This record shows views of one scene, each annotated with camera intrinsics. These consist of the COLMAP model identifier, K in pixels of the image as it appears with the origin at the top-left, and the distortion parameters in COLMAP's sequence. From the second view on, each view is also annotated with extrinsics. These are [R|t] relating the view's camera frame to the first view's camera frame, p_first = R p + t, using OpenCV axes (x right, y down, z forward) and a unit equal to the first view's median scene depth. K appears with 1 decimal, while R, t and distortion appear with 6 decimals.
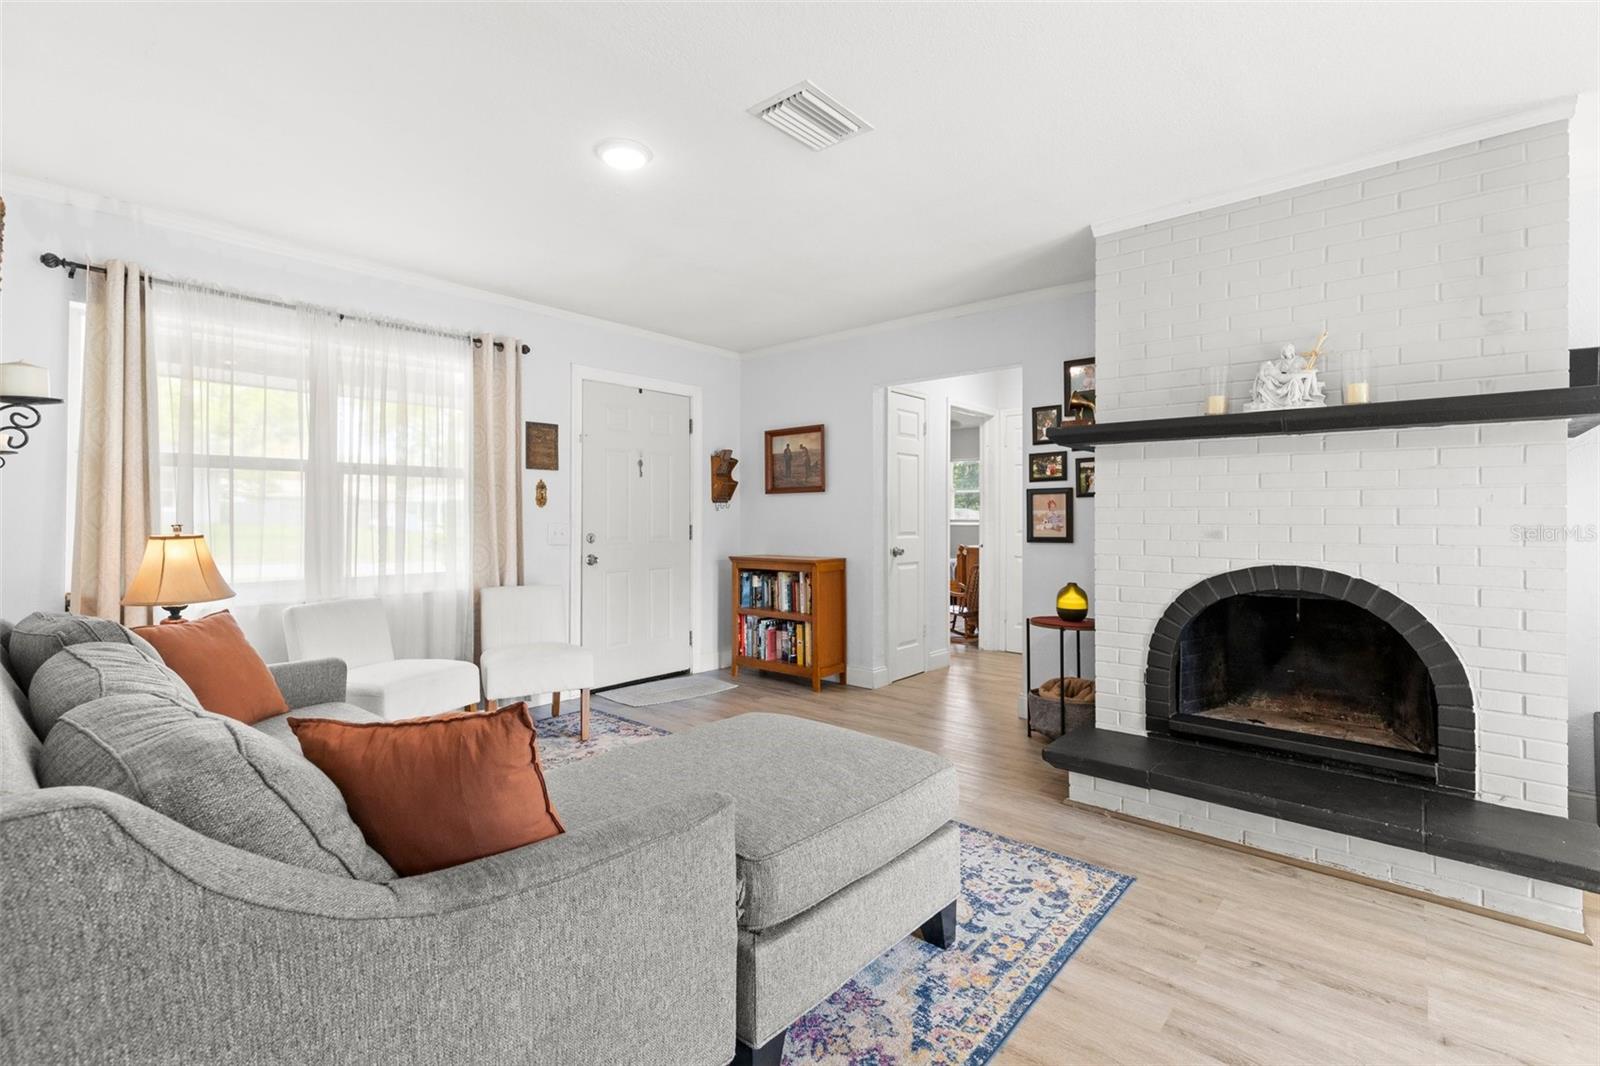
lens RADIAL K [[726.8, 0, 799.2], [0, 726.8, 509.9], [0, 0, 1]] dist [0.006810, -0.000113]
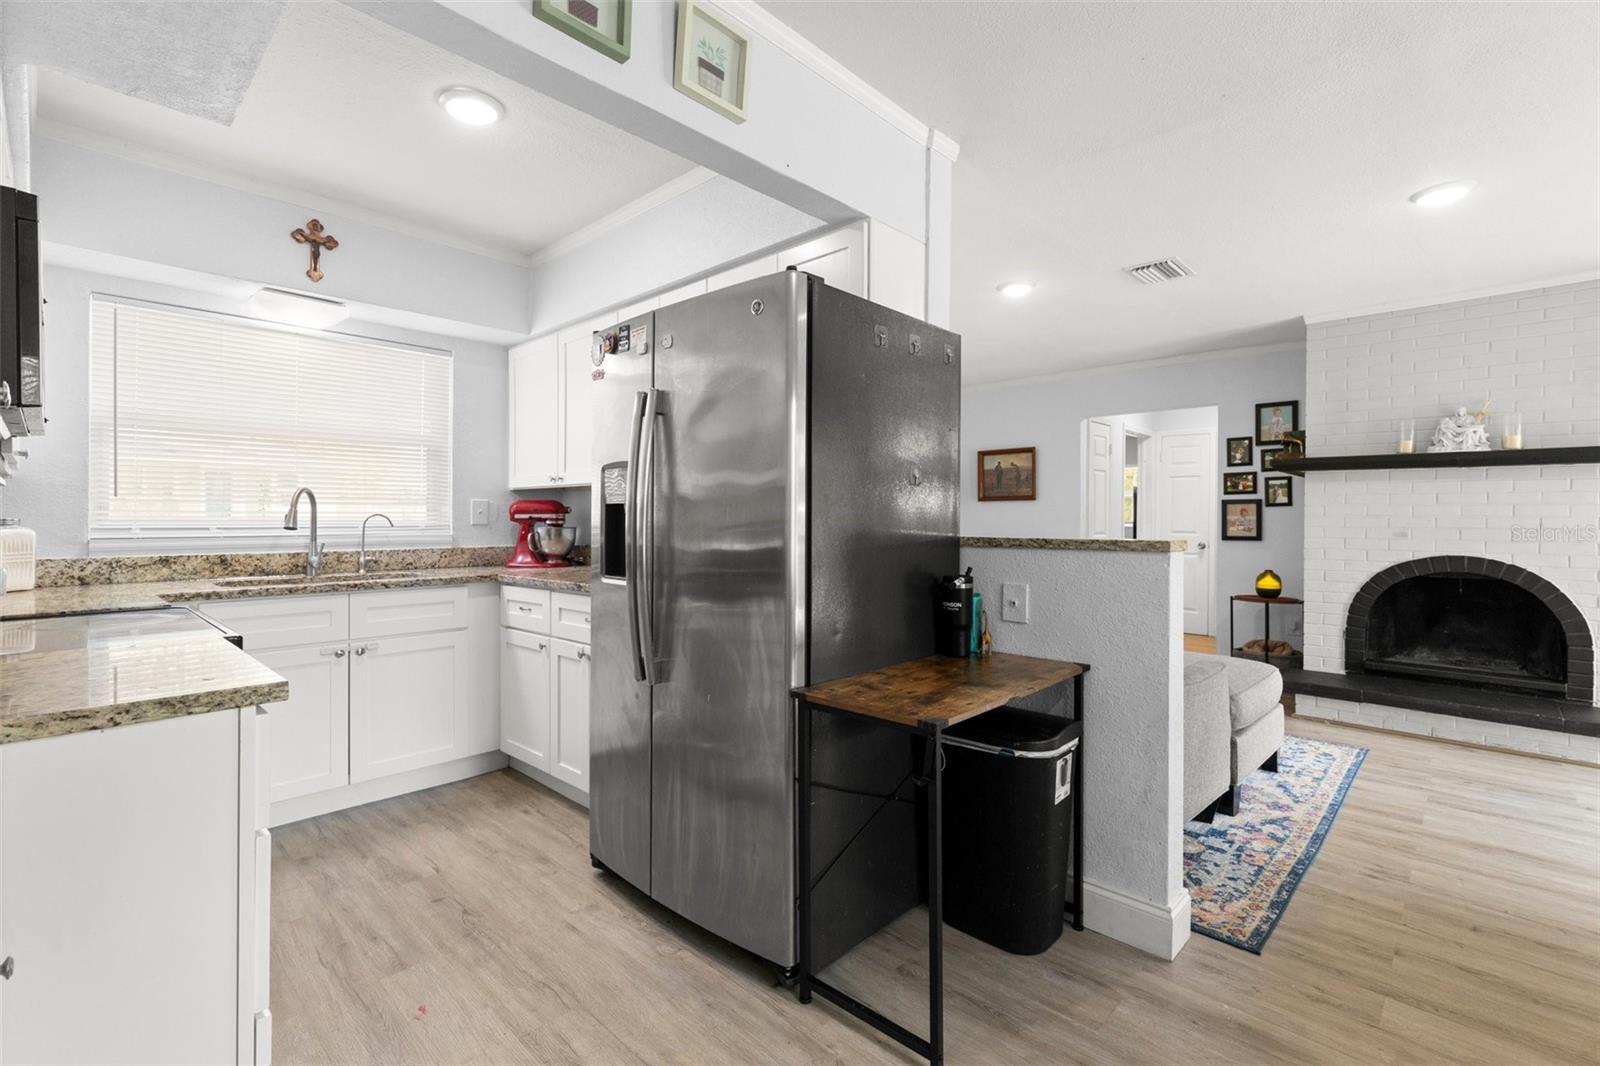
lens RADIAL K [[719.4, 0, 802.5], [0, 719.4, 518.6], [0, 0, 1]] dist [0.003547, 0.000690]
pose [[0.998869, 0.004333, -0.047355, -0.535901], [-0.003754, 0.999917, 0.012324, -0.011024], [0.047404, -0.012133, 0.998802, -0.478484]]
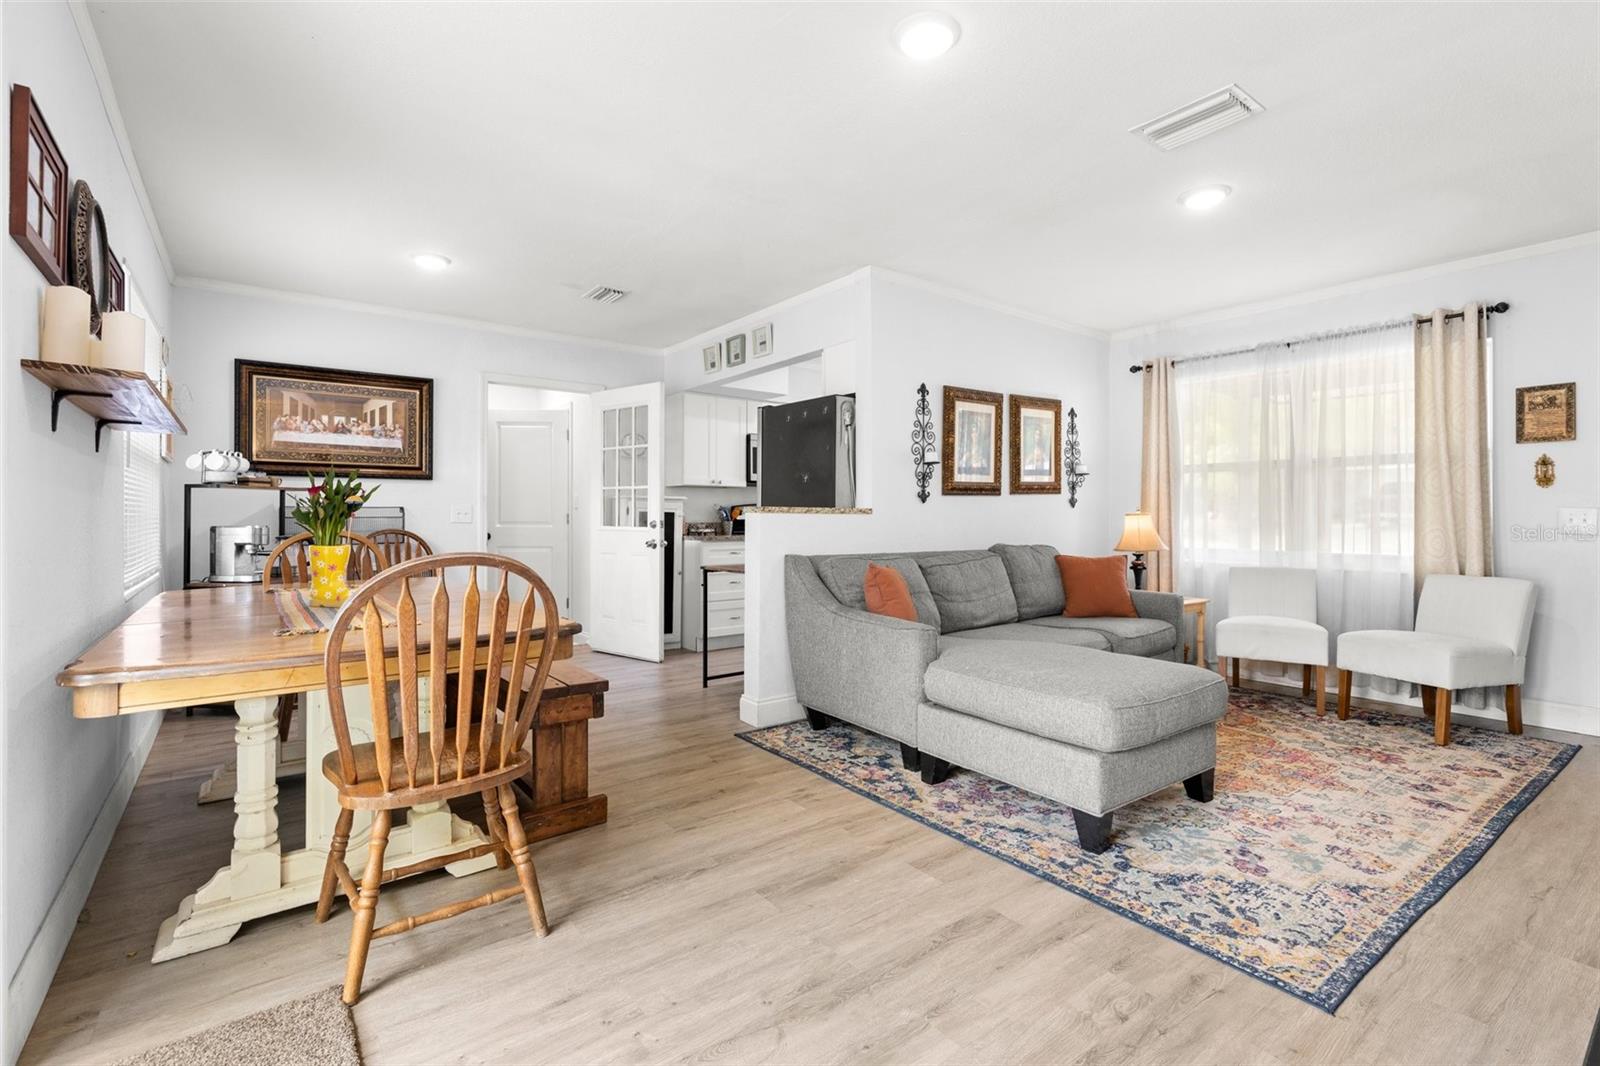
lens RADIAL K [[726.8, 0, 799.2], [0, 726.8, 509.9], [0, 0, 1]] dist [0.006810, -0.000113]
pose [[-0.211467, -0.010252, -0.977331, 0.932285], [0.008451, 0.999888, -0.012317, 0.036540], [0.977349, -0.010864, -0.211357, 0.508869]]
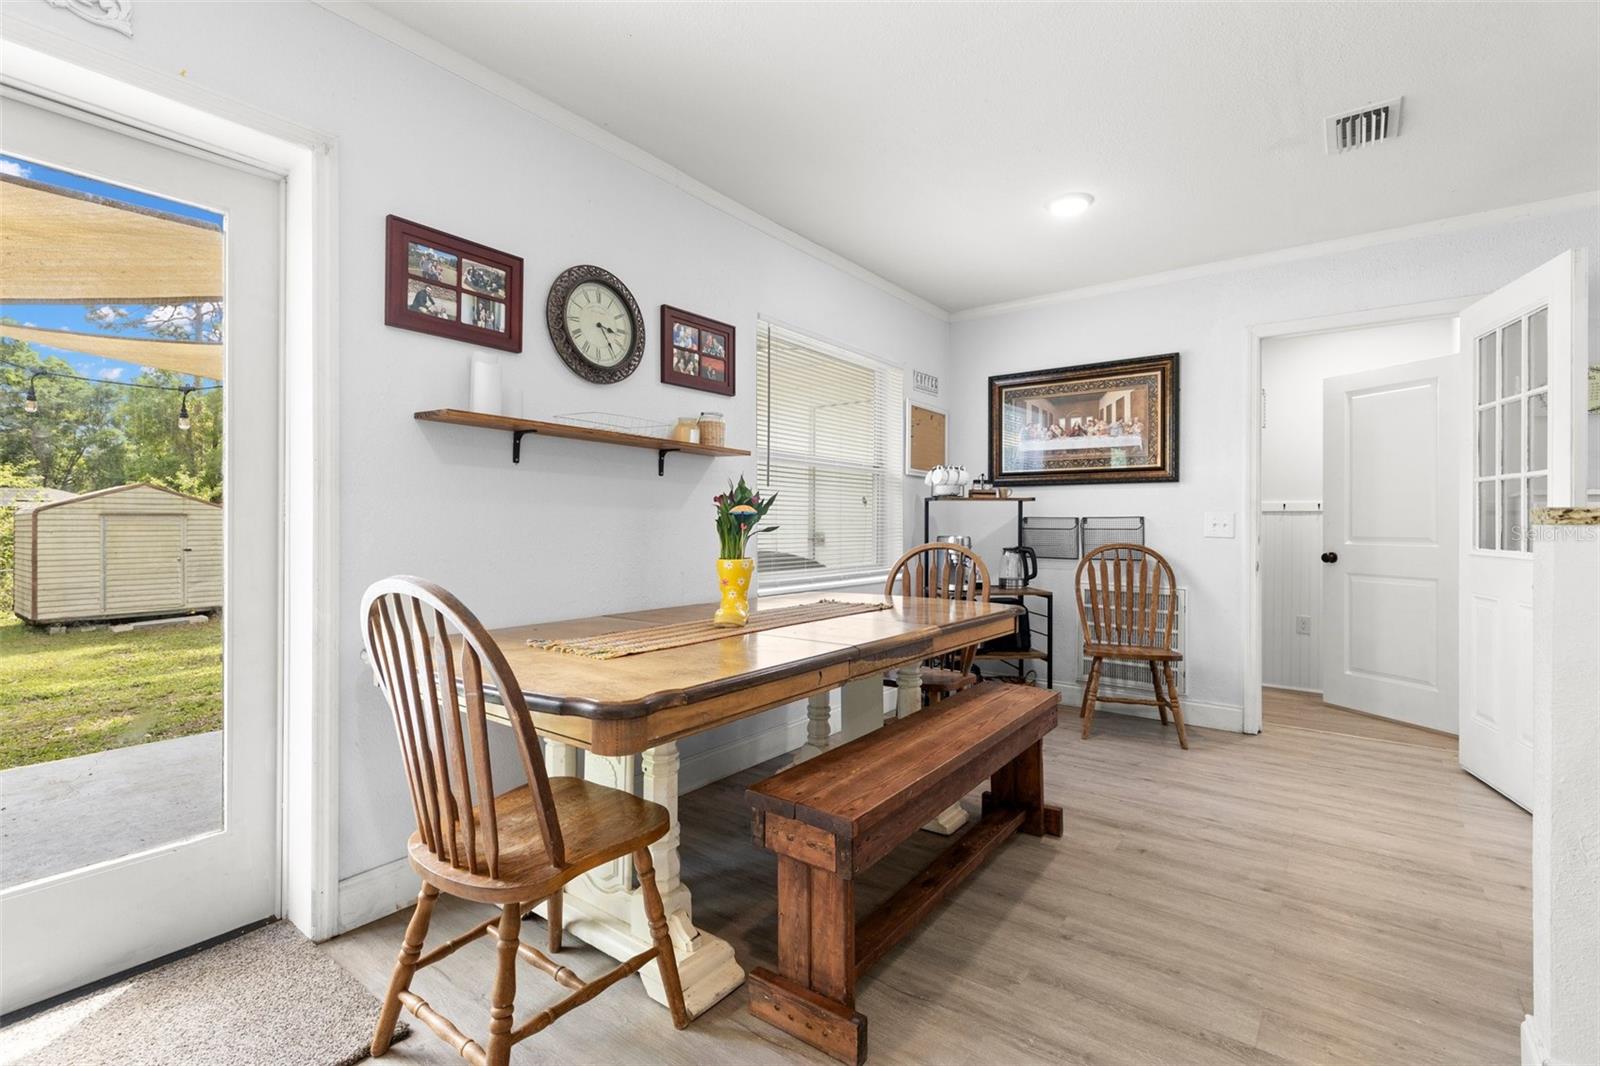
lens RADIAL K [[718.9, 0, 796.0], [0, 718.9, 521.9], [0, 0, 1]] dist [0.007360, -0.000498]
pose [[-0.998354, -0.006240, -0.057012, 0.237409], [-0.005497, 0.999898, -0.013173, 0.032708], [0.057089, -0.012838, -0.998287, 0.581550]]
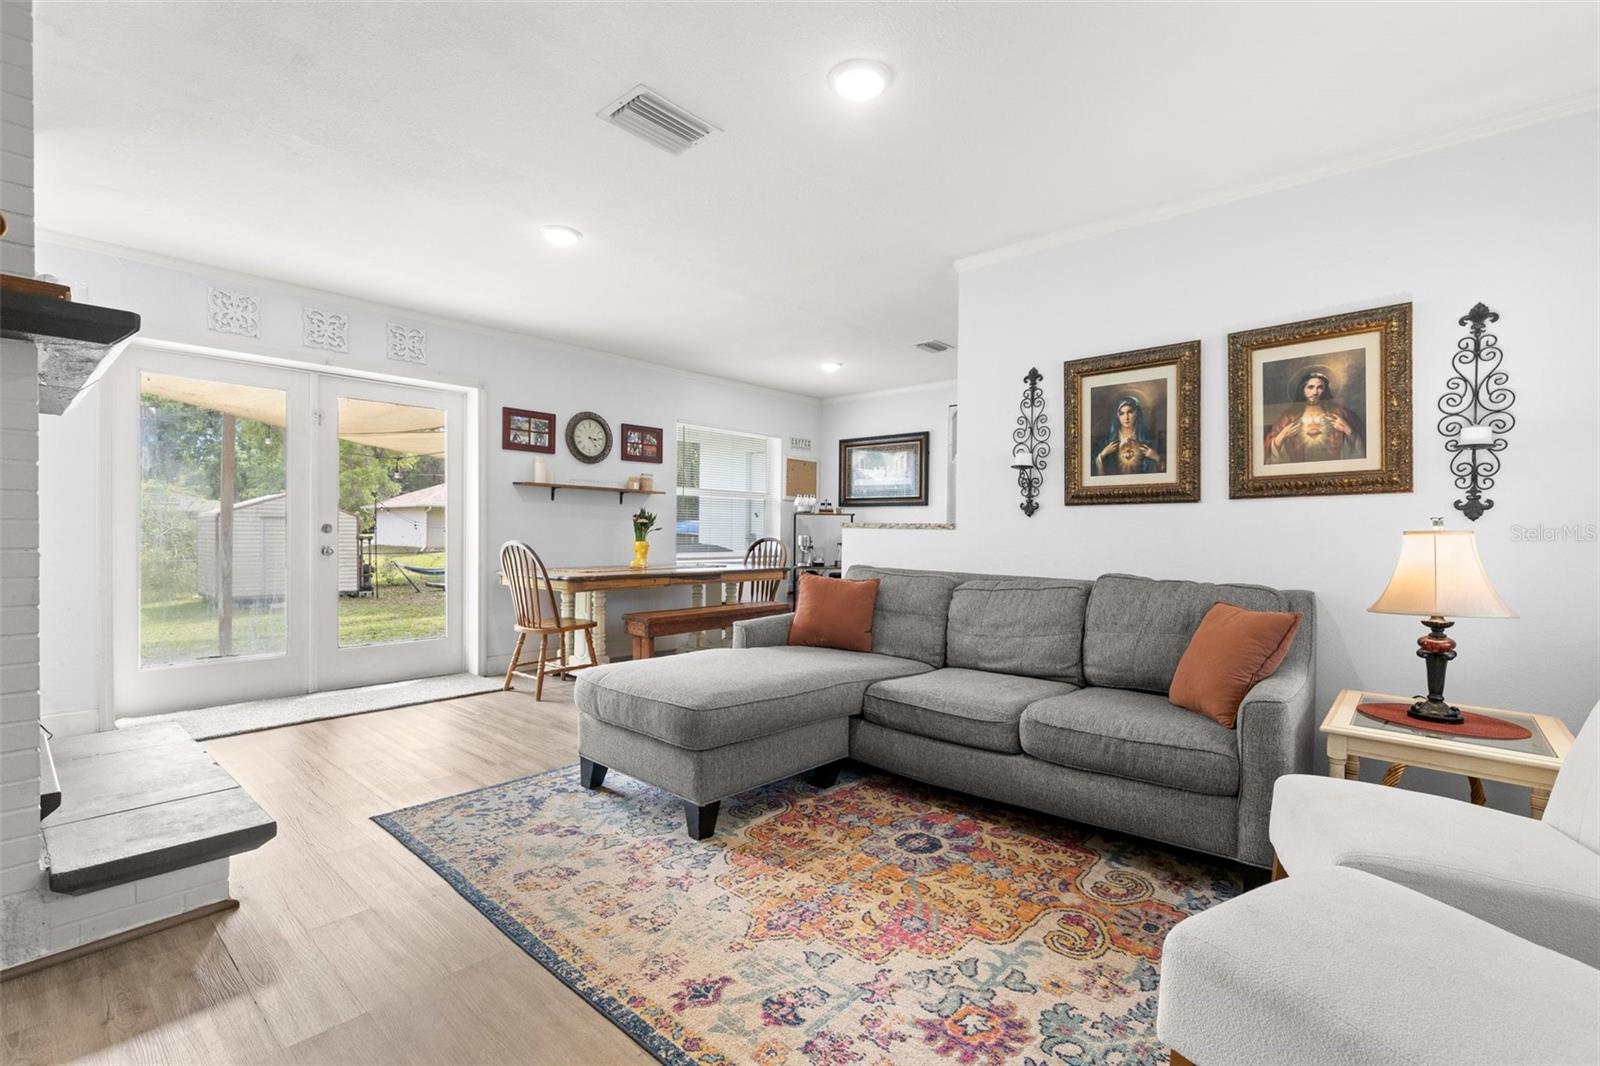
lens RADIAL K [[721.5, 0, 799.8], [0, 721.5, 542.8], [0, 0, 1]] dist [0.004339, -0.000135]
pose [[-0.999651, -0.014382, 0.022146, -0.170127], [-0.014220, 0.999871, 0.007441, 0.046178], [-0.022250, 0.007124, -0.999727, 1.600683]]
